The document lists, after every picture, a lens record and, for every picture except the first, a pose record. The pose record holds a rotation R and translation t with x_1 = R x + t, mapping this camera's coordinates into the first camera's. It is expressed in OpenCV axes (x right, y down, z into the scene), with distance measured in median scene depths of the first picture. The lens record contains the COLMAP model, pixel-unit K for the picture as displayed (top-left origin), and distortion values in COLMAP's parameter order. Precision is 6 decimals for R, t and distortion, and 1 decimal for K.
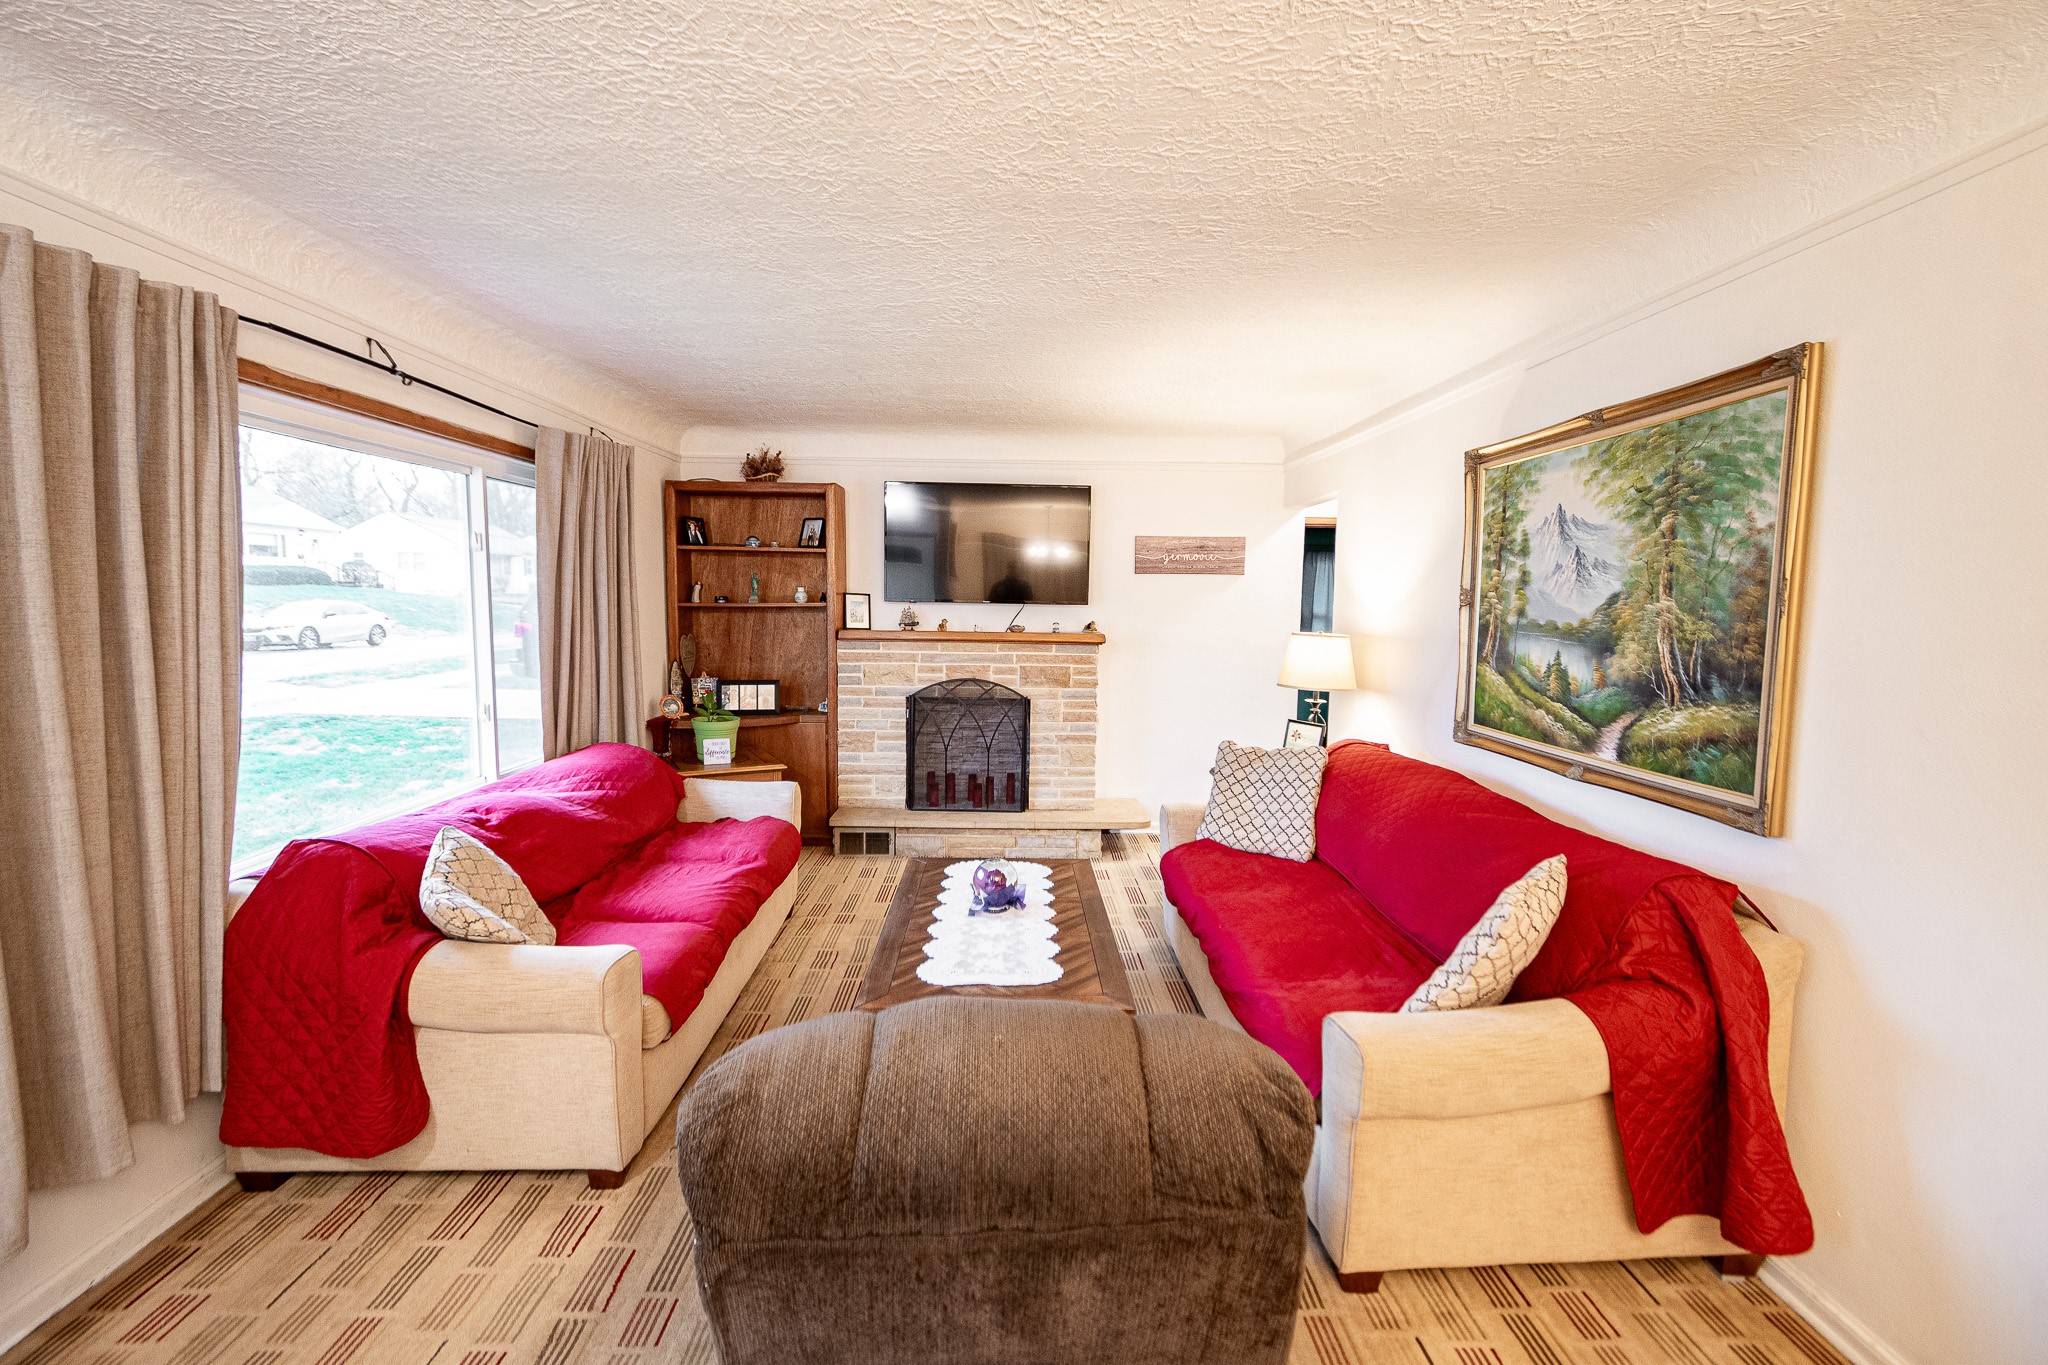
lens RADIAL K [[896.4, 0, 1024.0], [0, 896.4, 682.5], [0, 0, 1]] dist [0.010299, -0.006650]
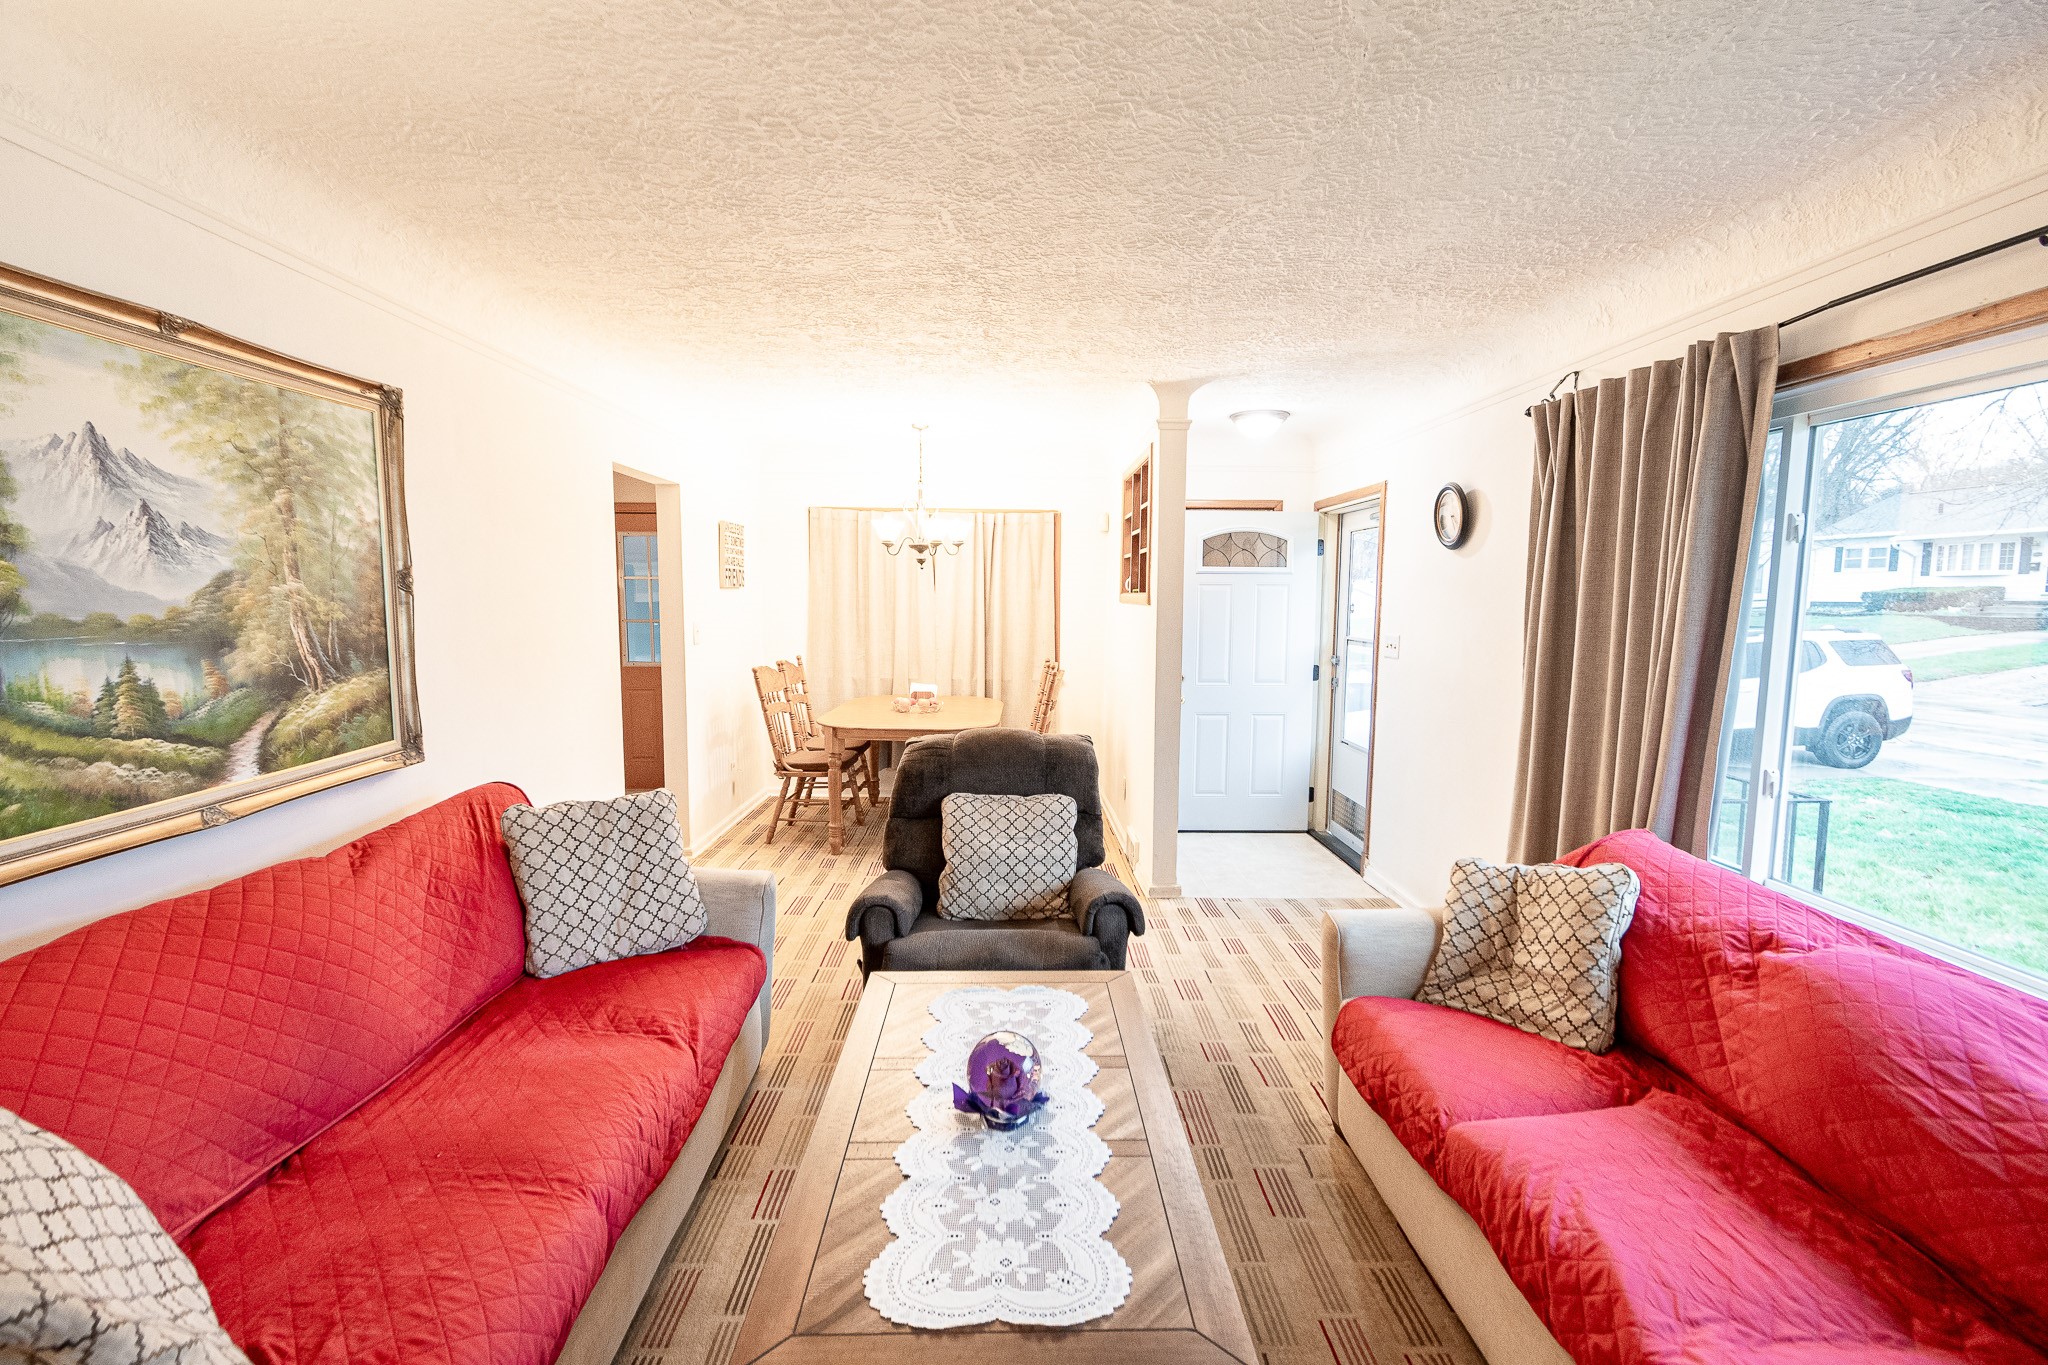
lens RADIAL K [[880.7, 0, 1024.0], [0, 880.7, 682.5], [0, 0, 1]] dist [0.000527, -0.001487]
pose [[-0.999798, -0.019949, 0.002342, -0.050819], [-0.019094, 0.980131, 0.197429, -0.175743], [-0.006234, 0.197344, -0.980314, 1.827724]]
